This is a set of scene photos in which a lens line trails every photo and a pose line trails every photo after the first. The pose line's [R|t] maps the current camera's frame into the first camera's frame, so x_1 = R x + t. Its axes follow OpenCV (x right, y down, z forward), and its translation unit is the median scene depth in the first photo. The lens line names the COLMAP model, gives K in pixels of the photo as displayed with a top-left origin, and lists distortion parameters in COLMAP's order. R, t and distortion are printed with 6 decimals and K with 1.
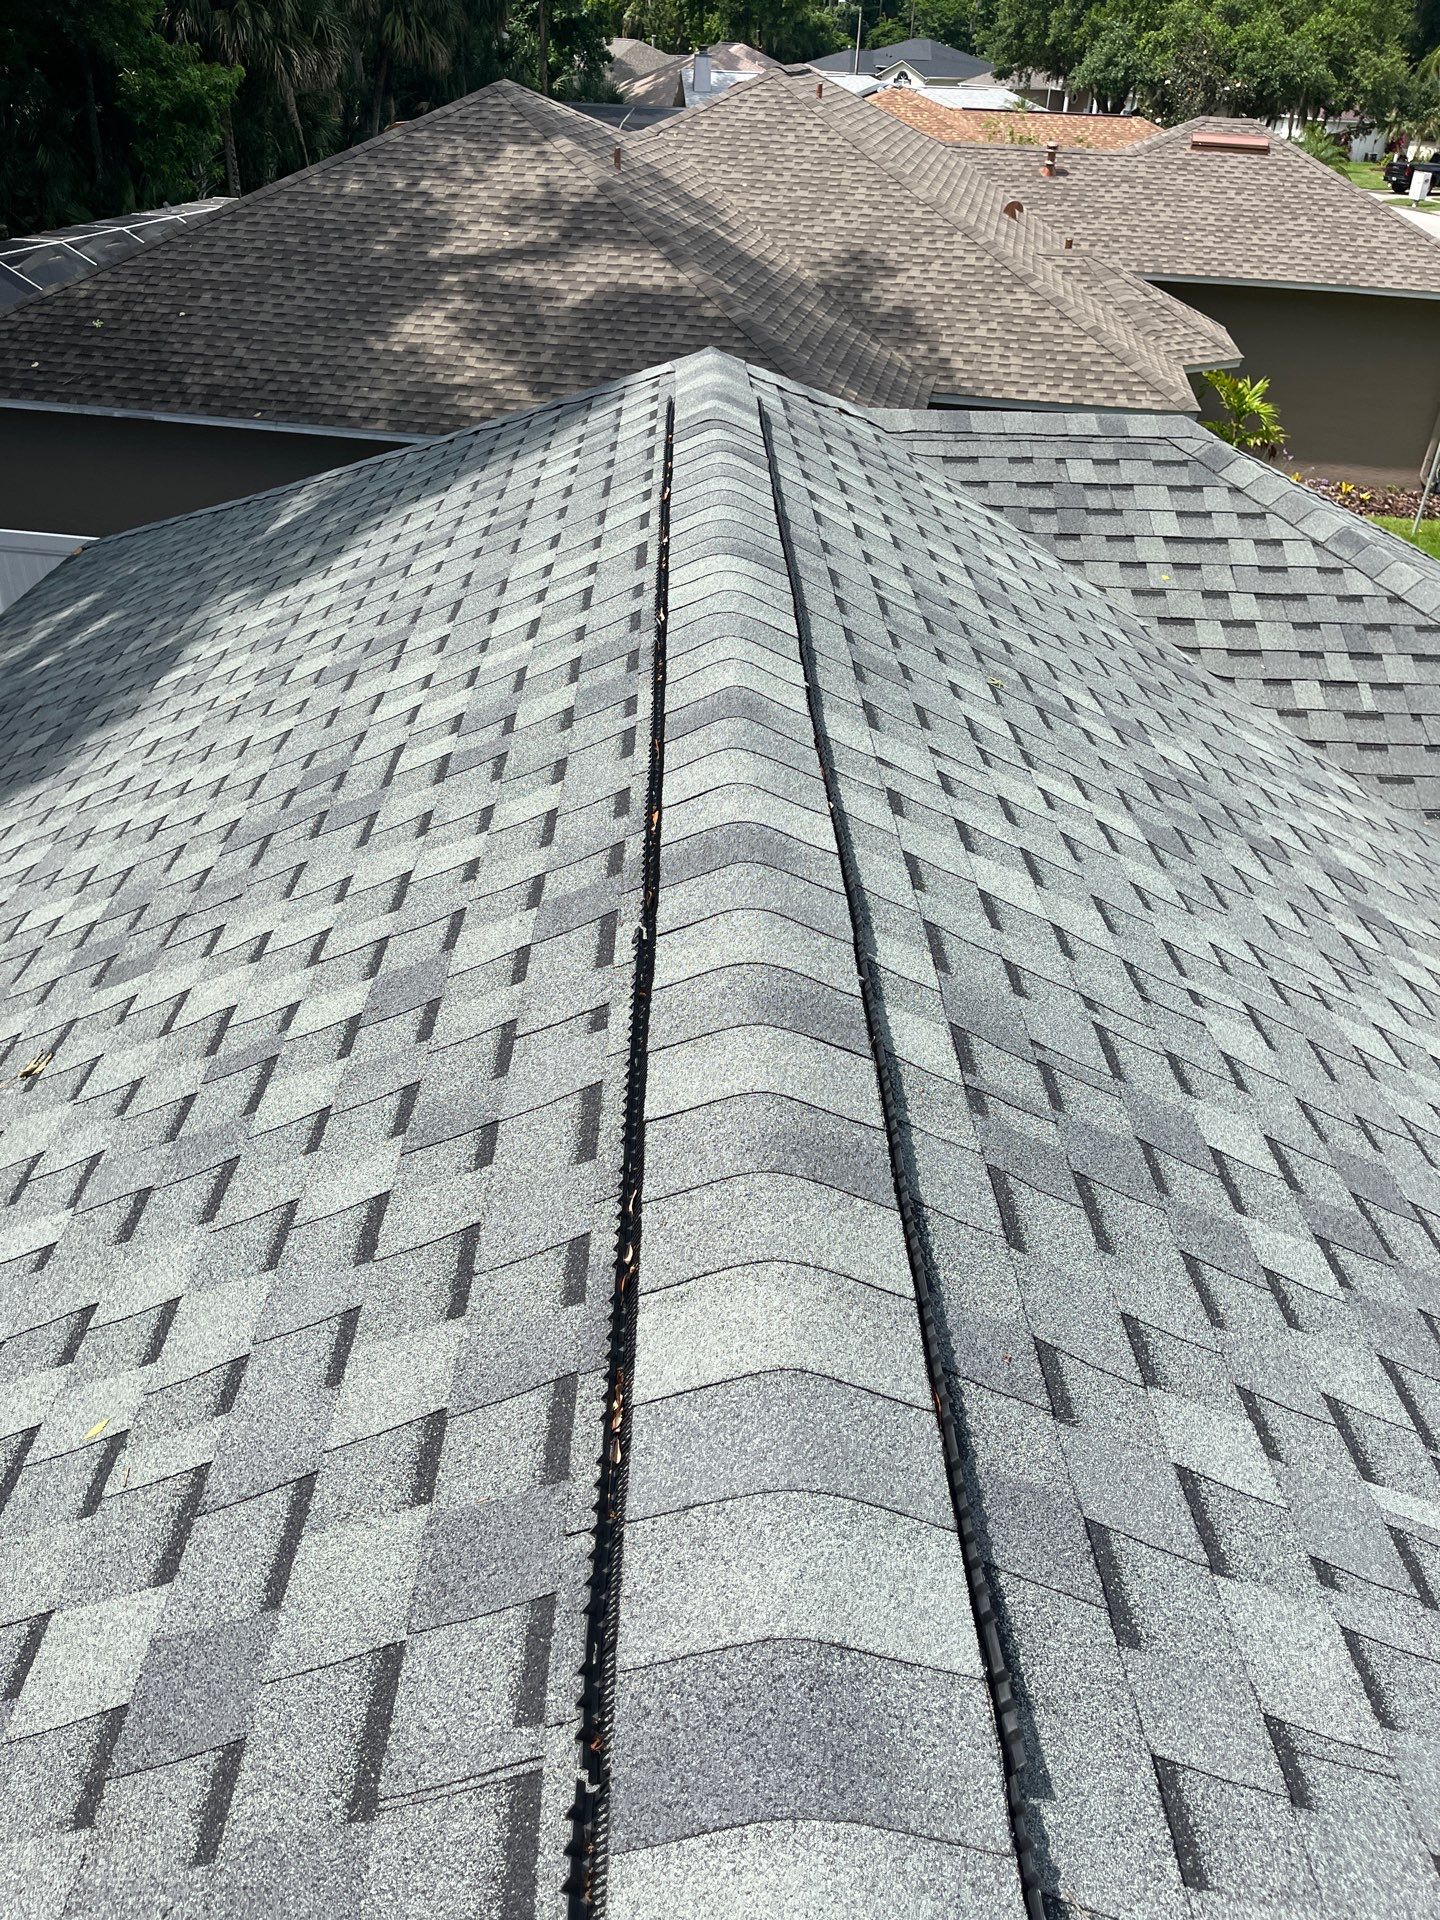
lens RADIAL K [[1387.3, 0, 693.4], [0, 1387.3, 957.9], [0, 0, 1]] dist [0.071819, -0.110446]
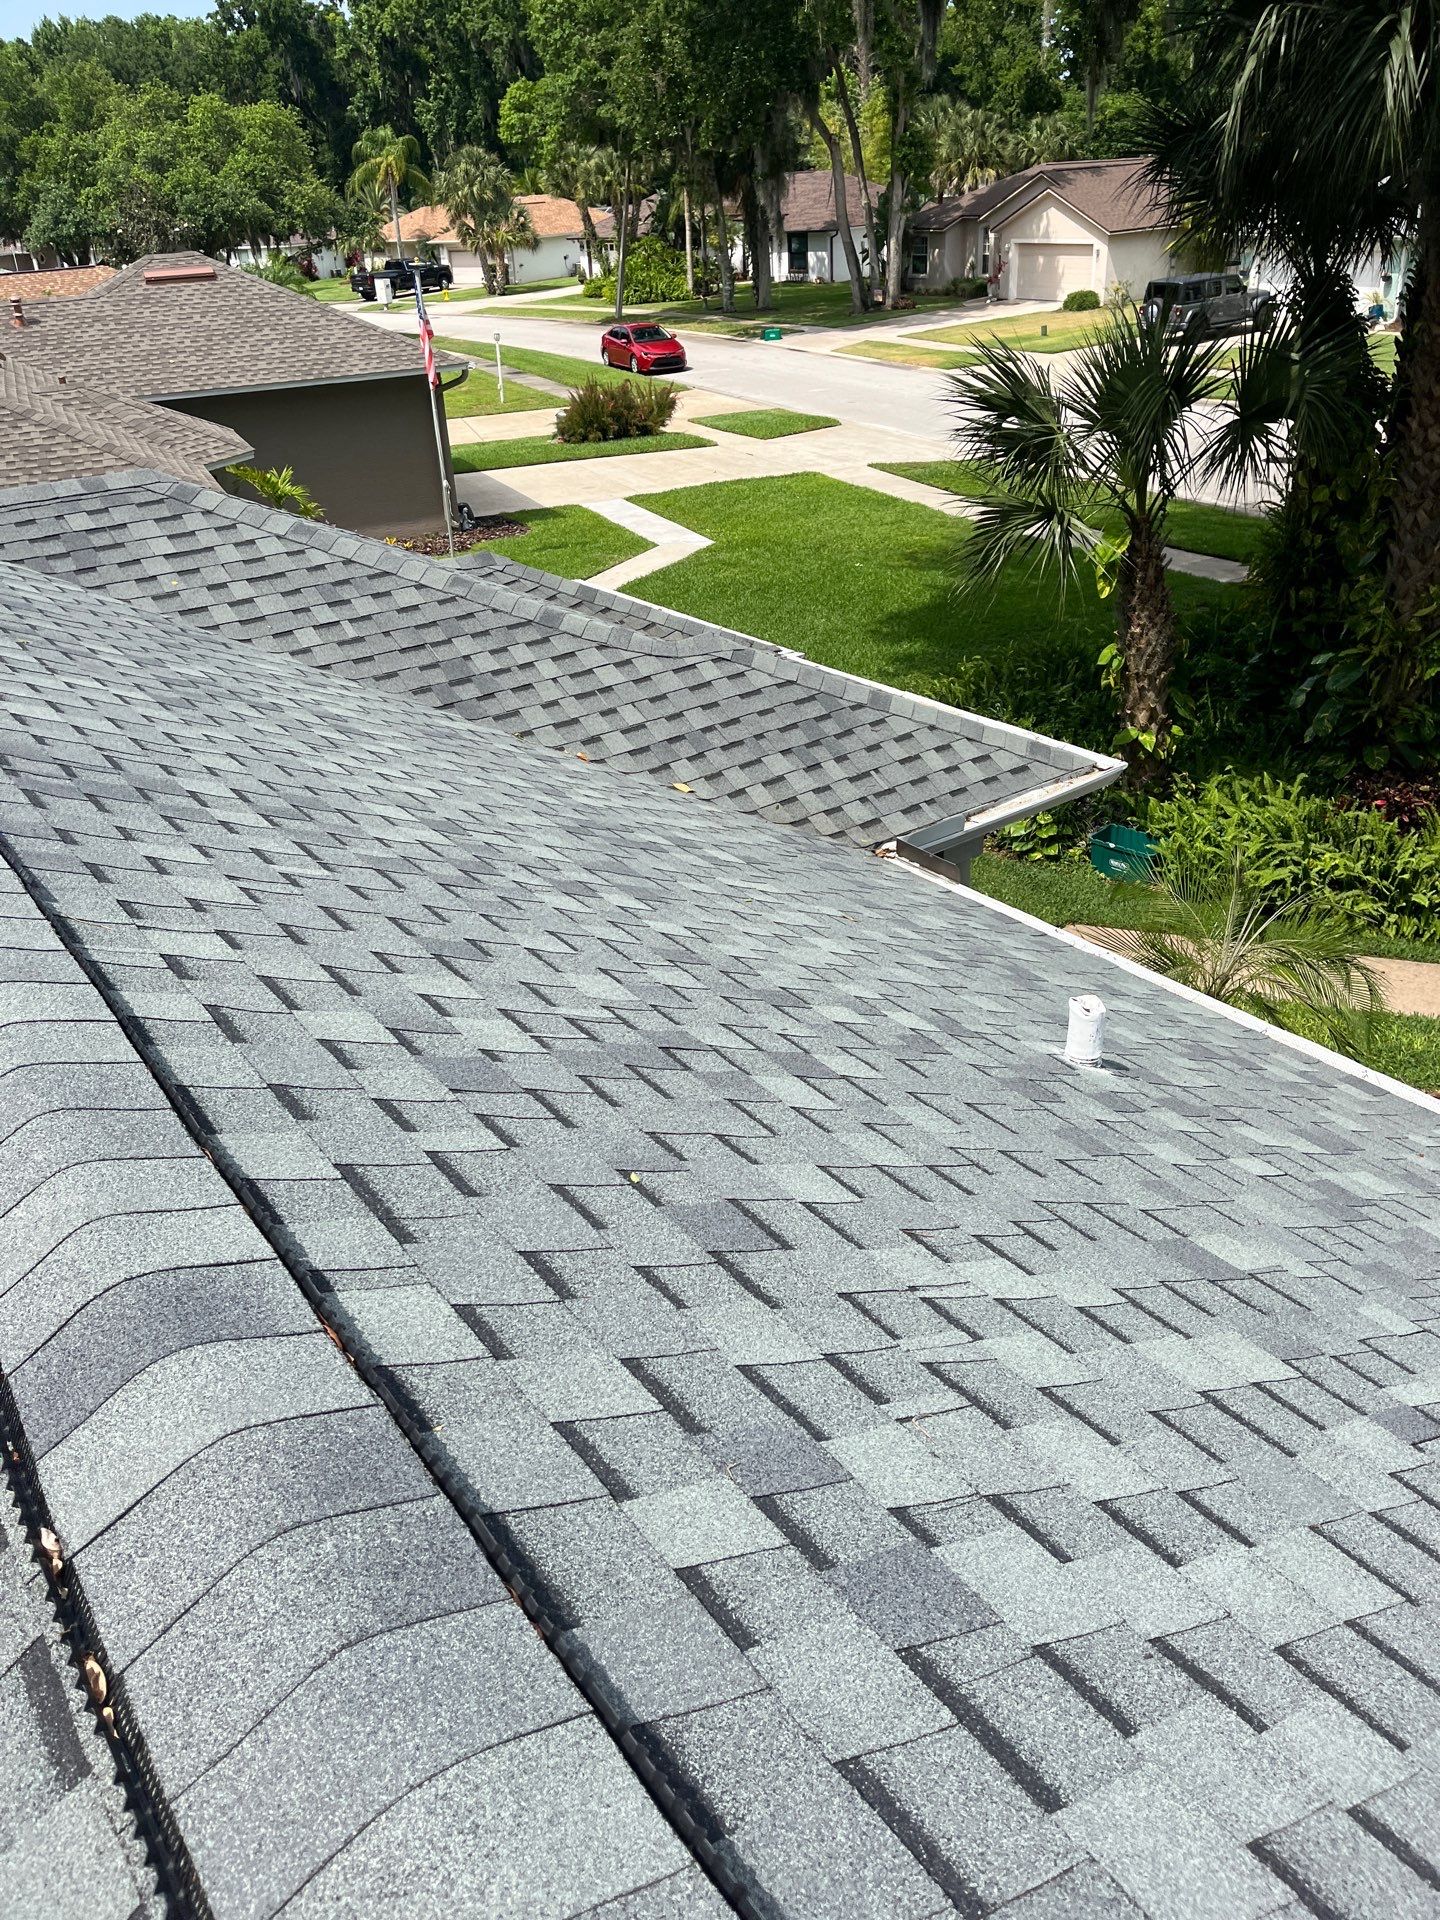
lens RADIAL K [[1387.3, 0, 693.4], [0, 1387.3, 957.9], [0, 0, 1]] dist [0.071819, -0.110446]
pose [[0.810568, -0.346415, 0.472203, -0.000664], [0.382966, 0.923543, 0.020138, 0.074959], [-0.443076, 0.164515, 0.881260, -0.105087]]
